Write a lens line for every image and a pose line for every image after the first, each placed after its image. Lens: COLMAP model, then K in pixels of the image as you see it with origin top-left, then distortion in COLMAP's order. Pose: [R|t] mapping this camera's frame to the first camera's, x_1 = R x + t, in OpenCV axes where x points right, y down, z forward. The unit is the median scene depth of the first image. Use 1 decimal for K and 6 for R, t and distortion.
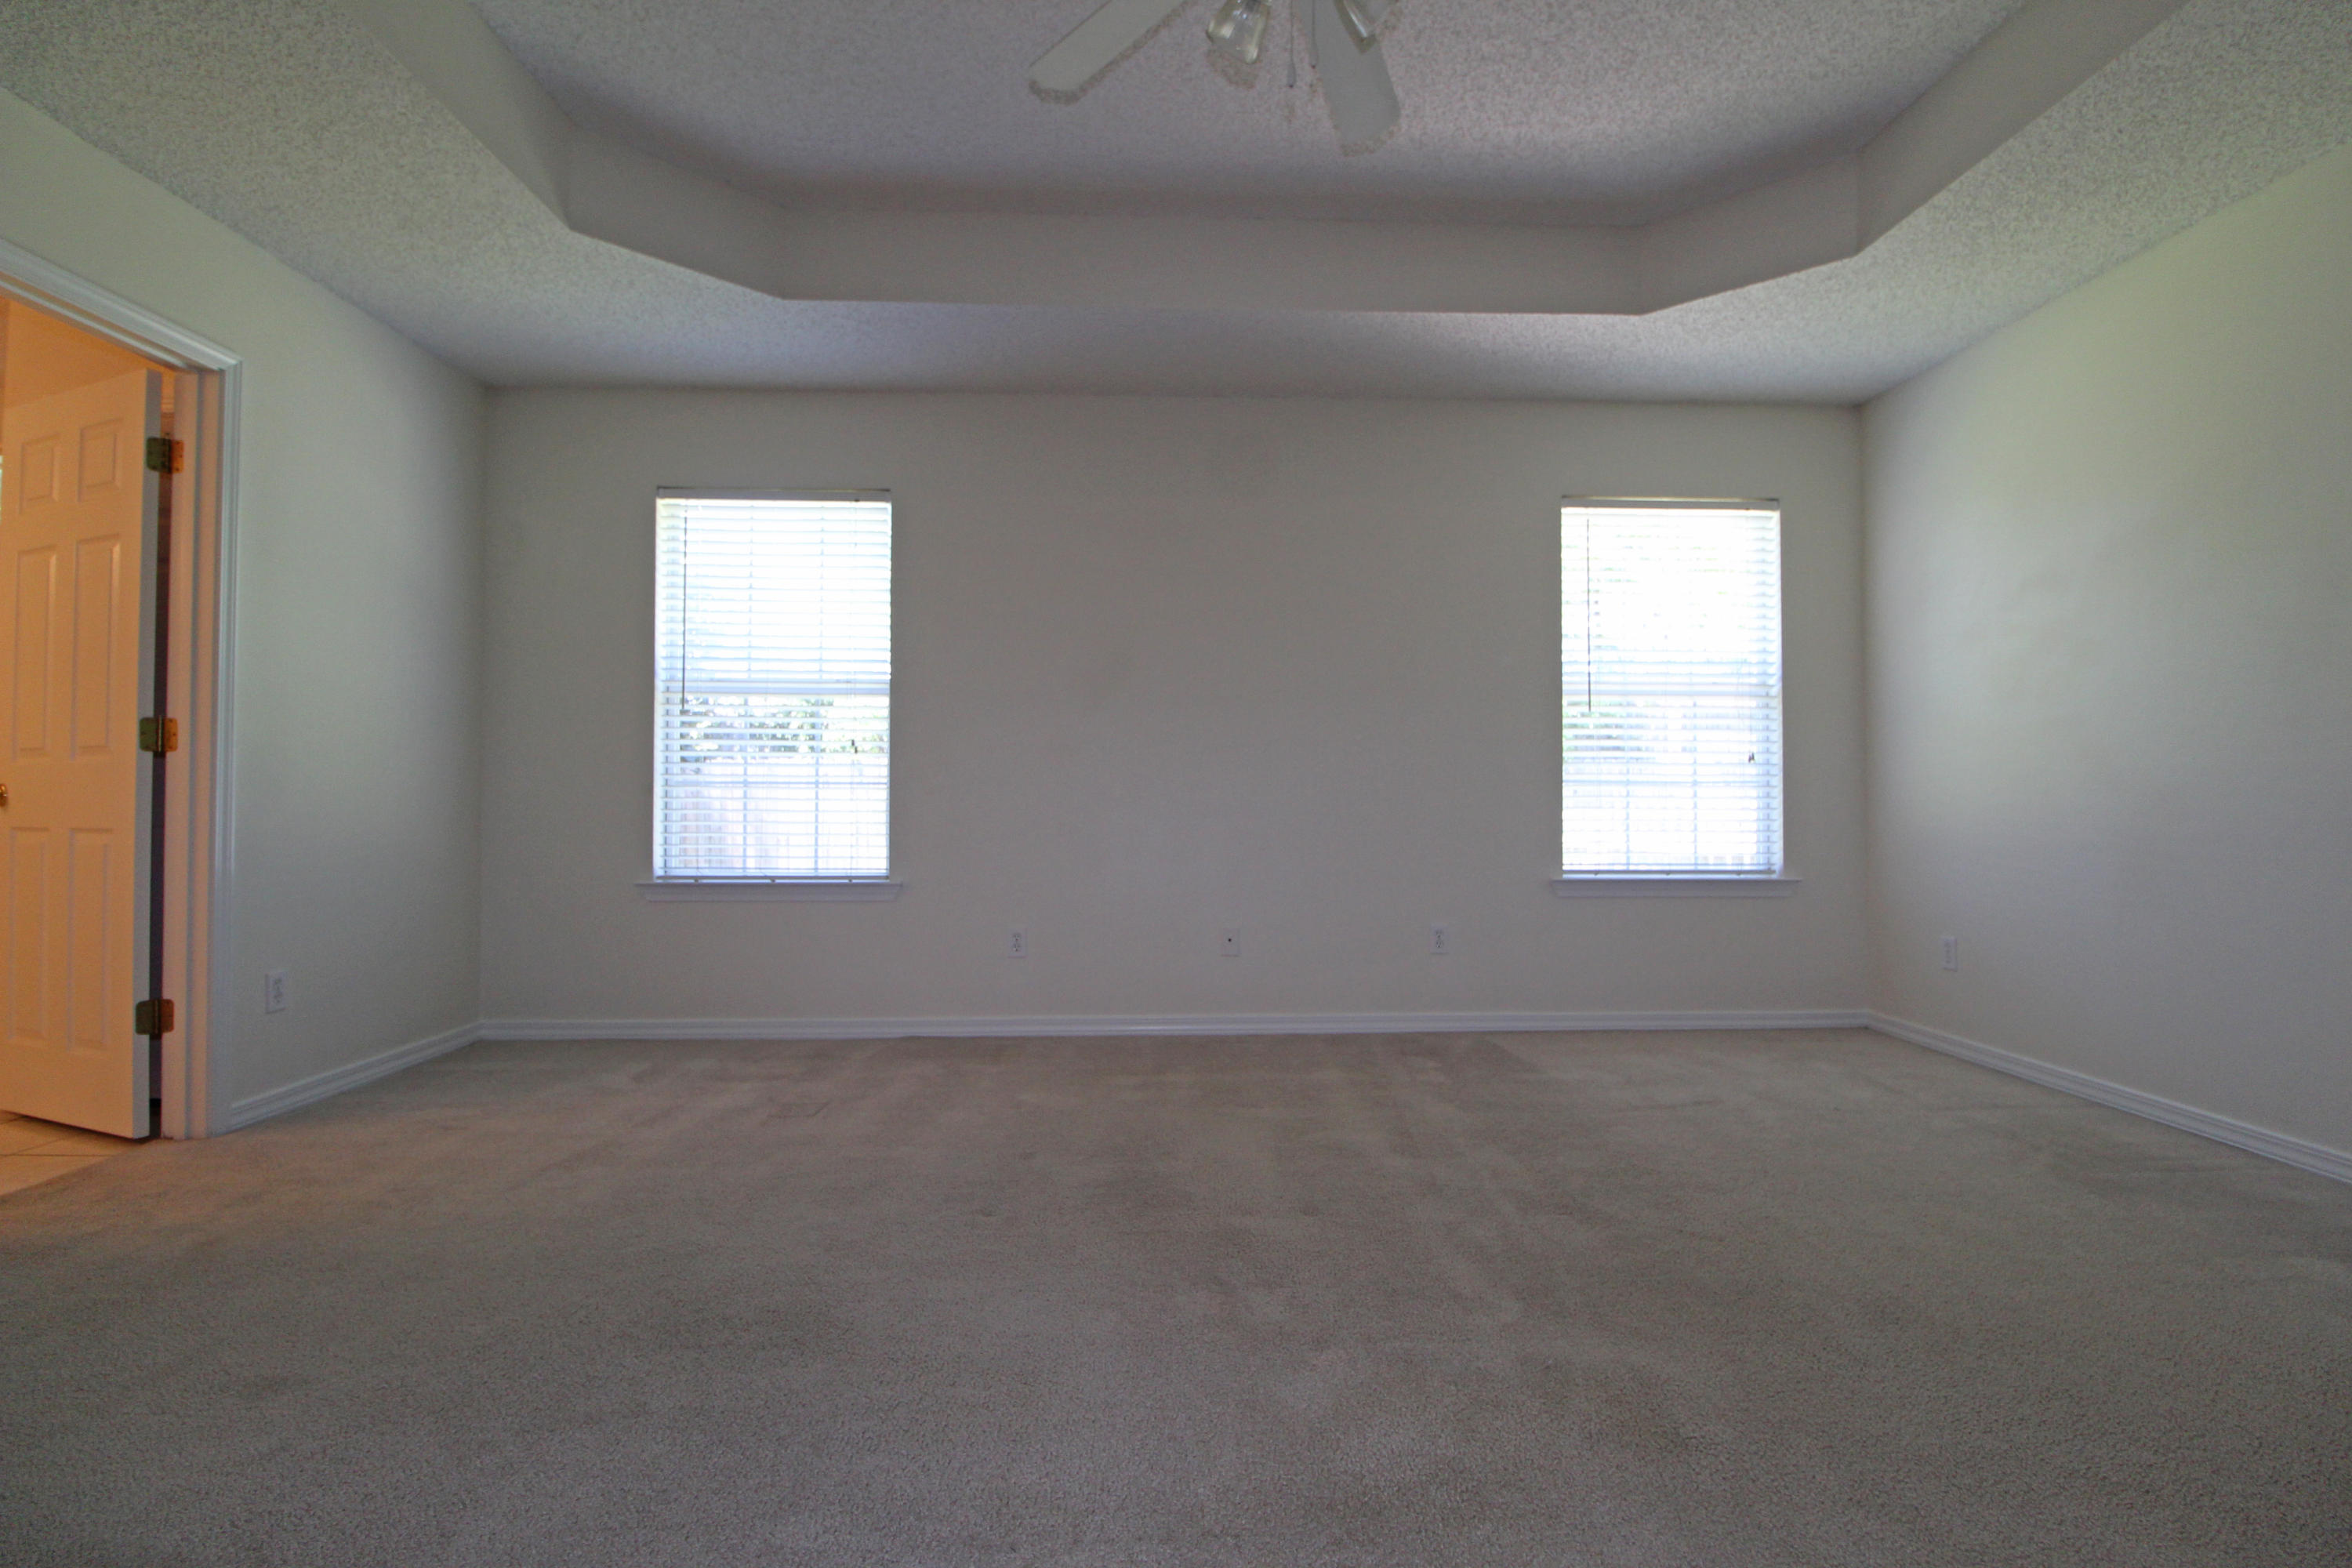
lens RADIAL K [[1083.6, 0, 1192.8], [0, 1083.6, 791.9], [0, 0, 1]] dist [-0.001517, -0.012018]
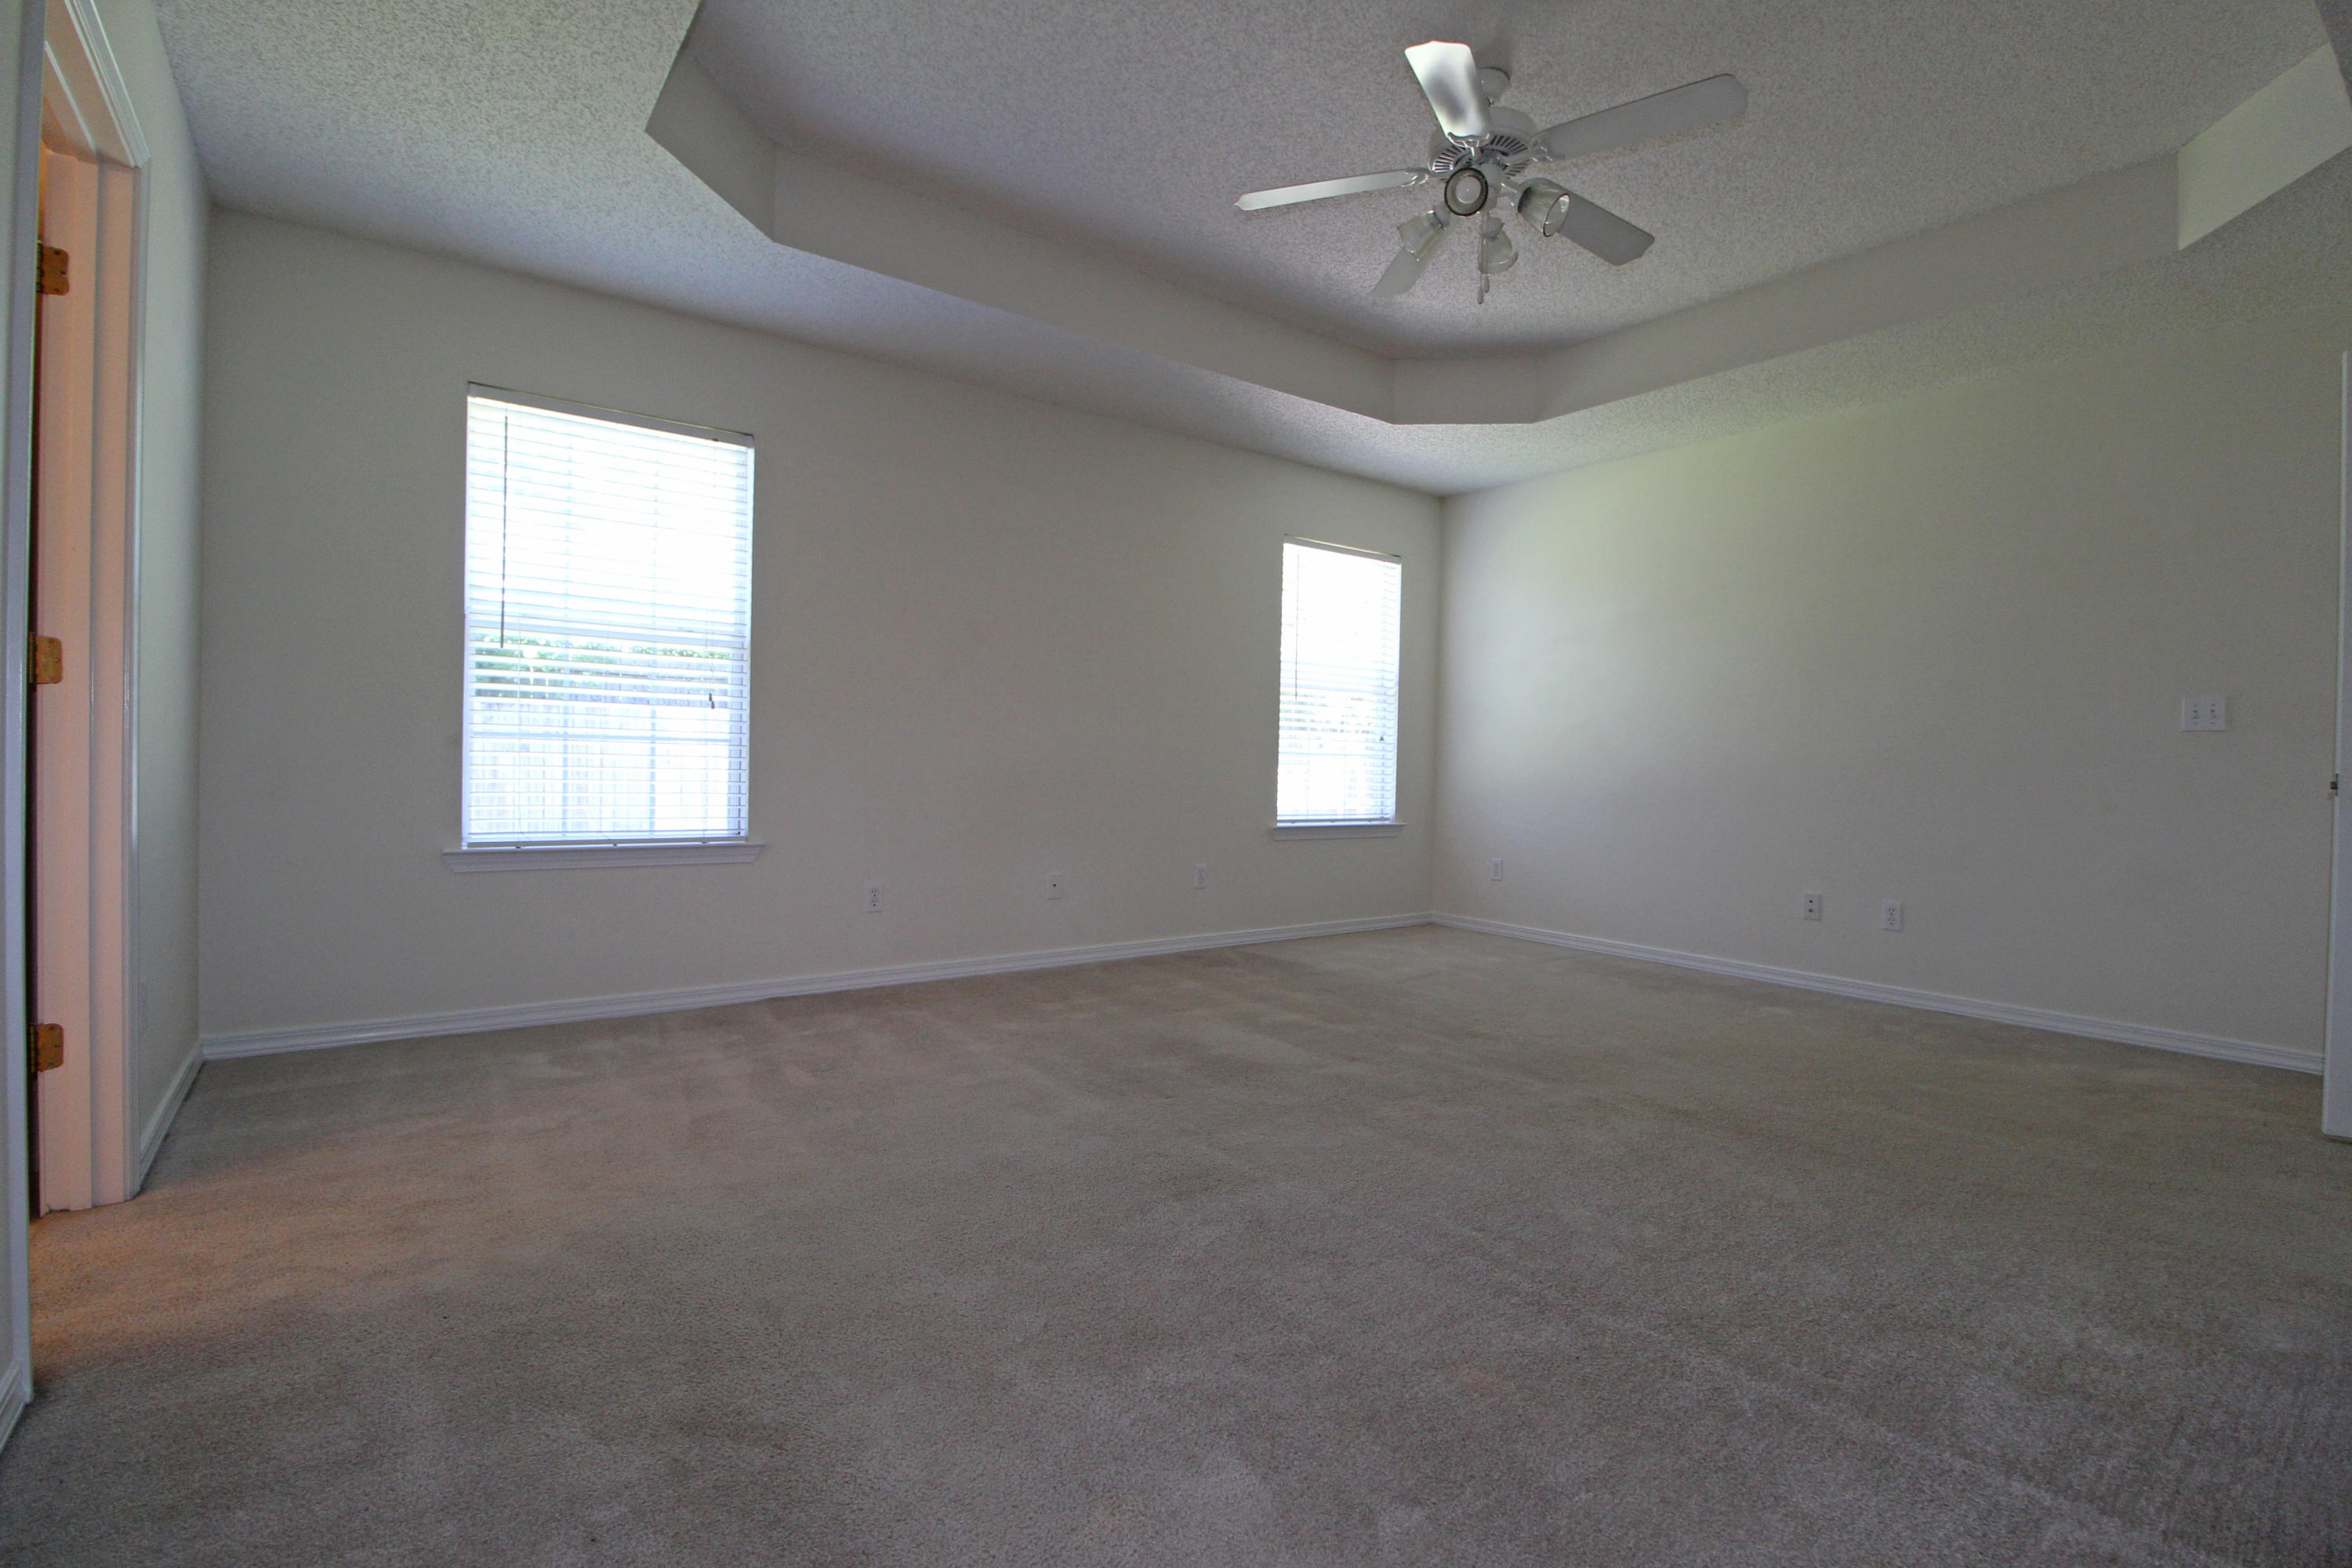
lens RADIAL K [[1083.6, 0, 1185.9], [0, 1083.6, 782.2], [0, 0, 1]] dist [-0.001517, -0.012018]
pose [[0.822573, 0.004400, 0.568642, -0.512459], [-0.021410, 0.999501, 0.023236, -0.001963], [-0.568256, -0.031288, 0.822257, -0.017467]]
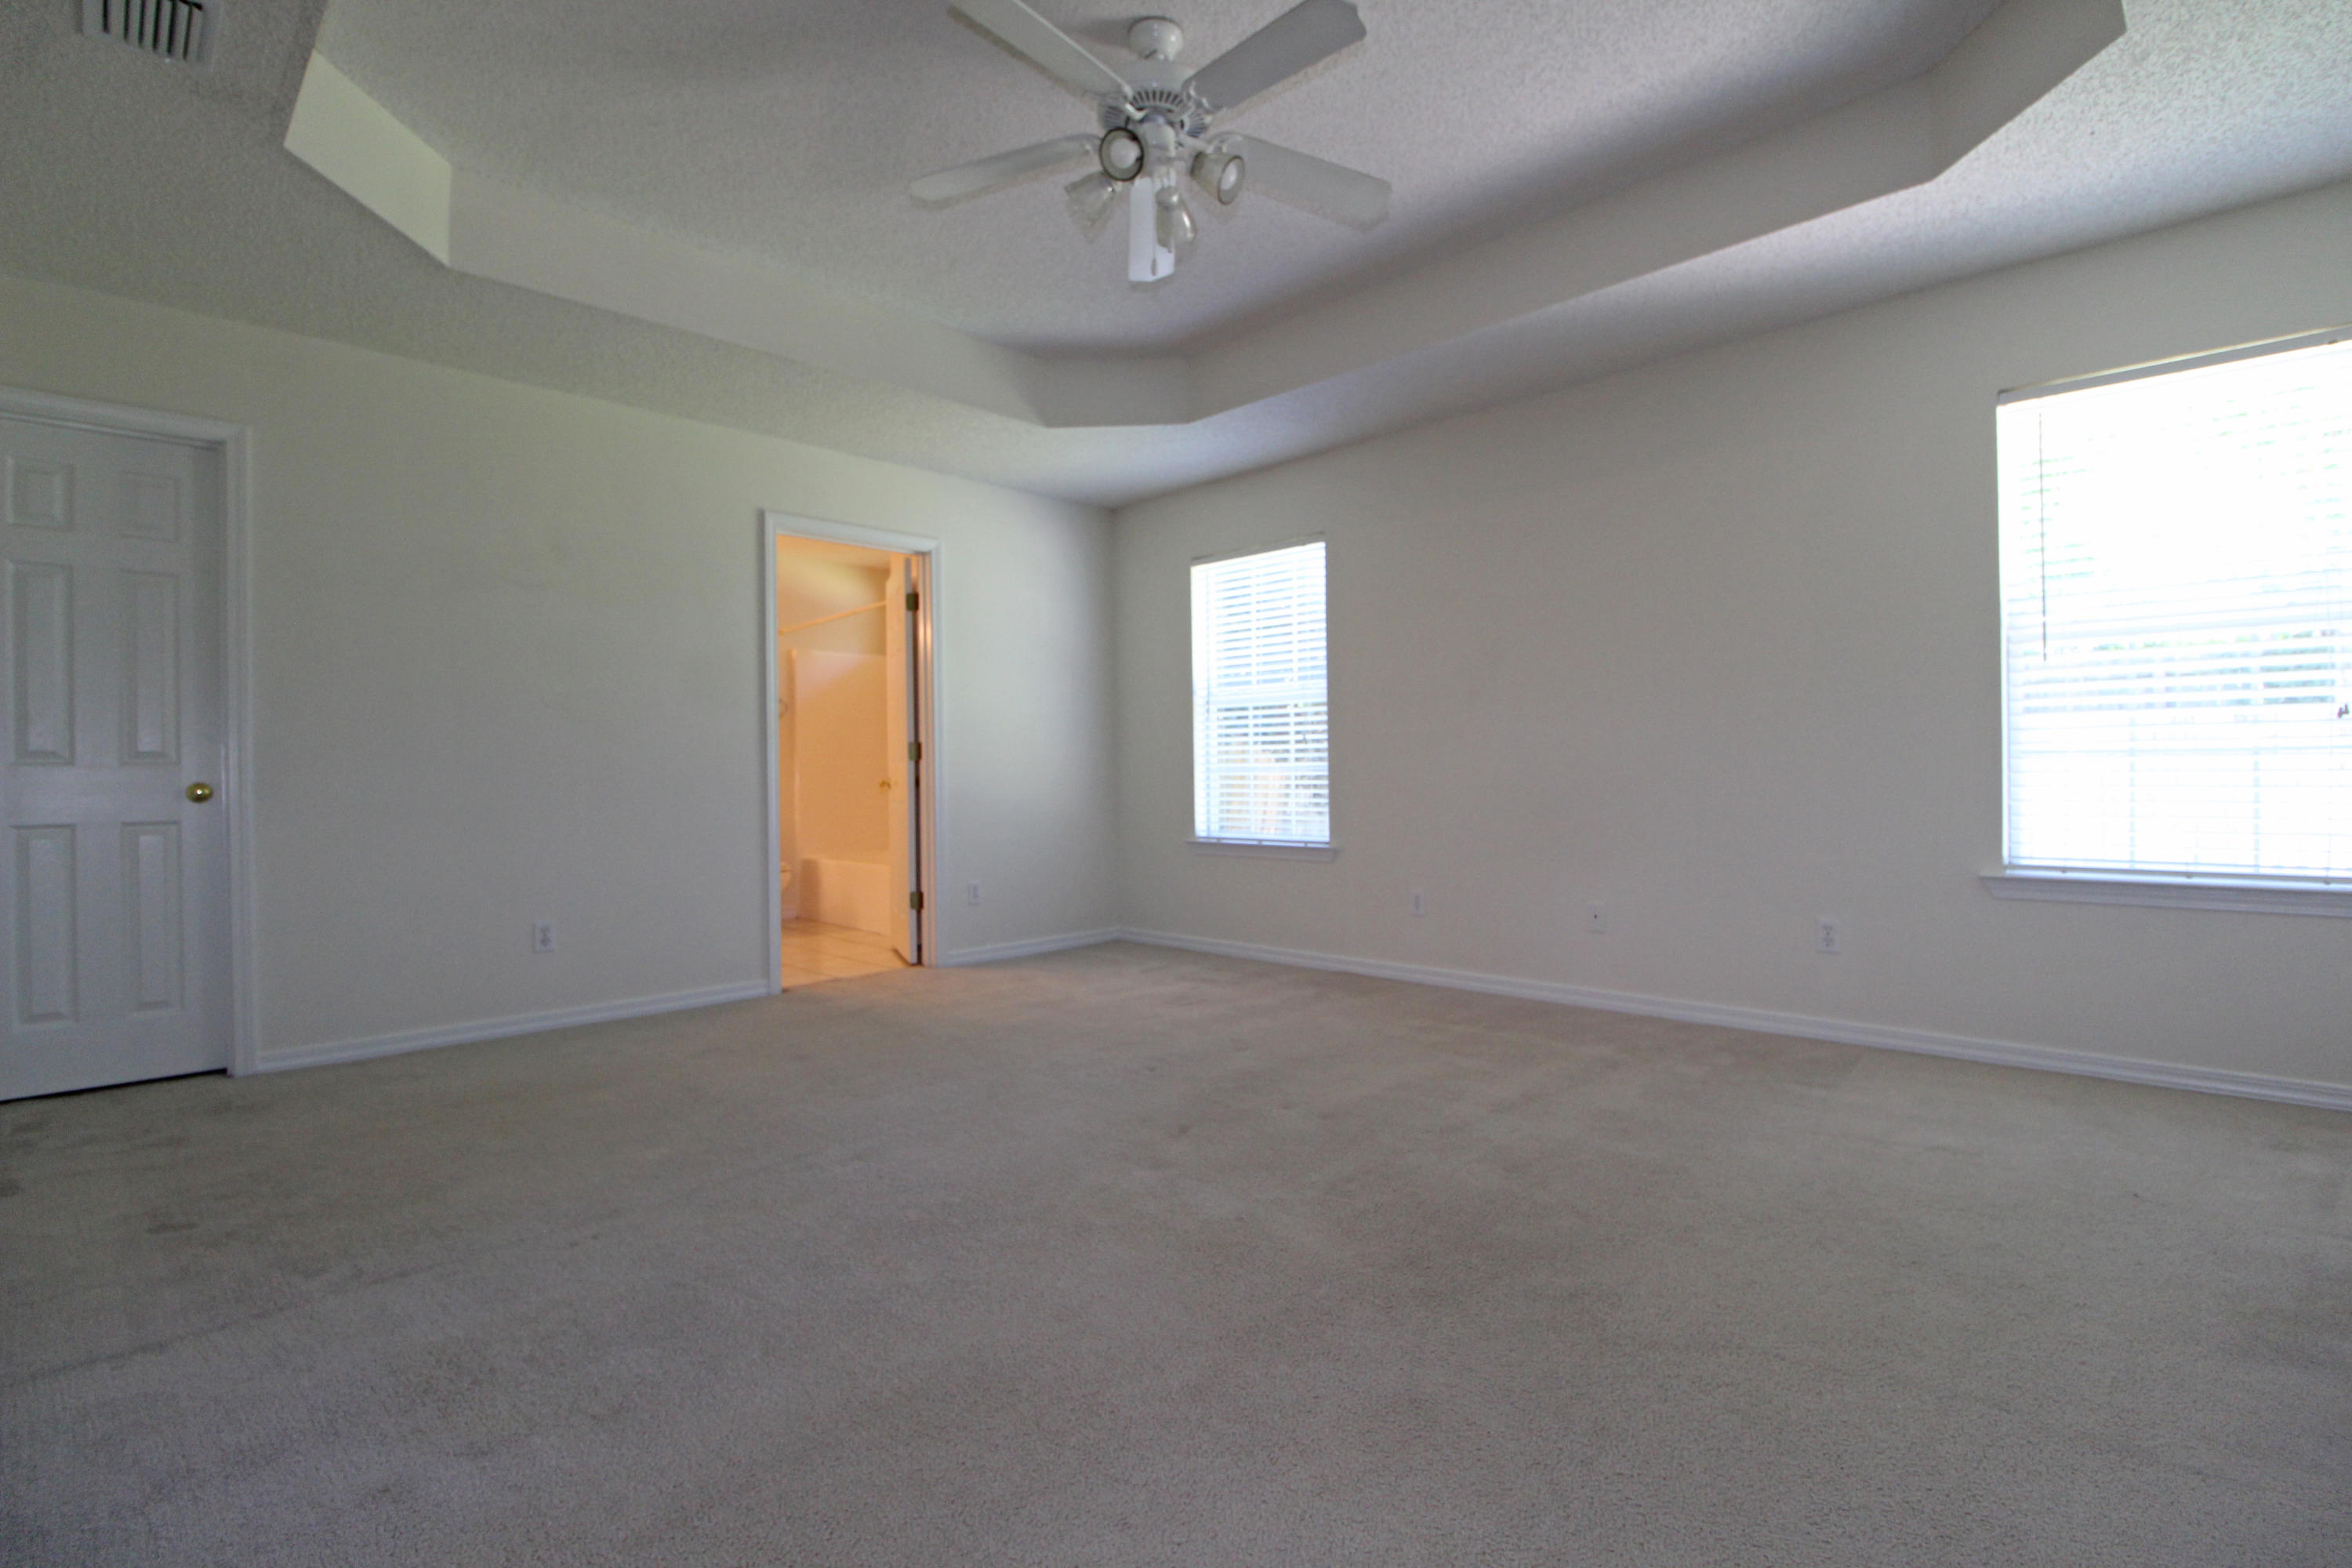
lens RADIAL K [[1083.6, 0, 1187.4], [0, 1083.6, 792.8], [0, 0, 1]] dist [-0.001517, -0.012018]
pose [[0.687098, 0.001410, -0.726563, 0.519606], [0.015328, 0.999747, 0.016435, -0.002618], [0.726403, -0.022429, 0.686903, 0.025526]]
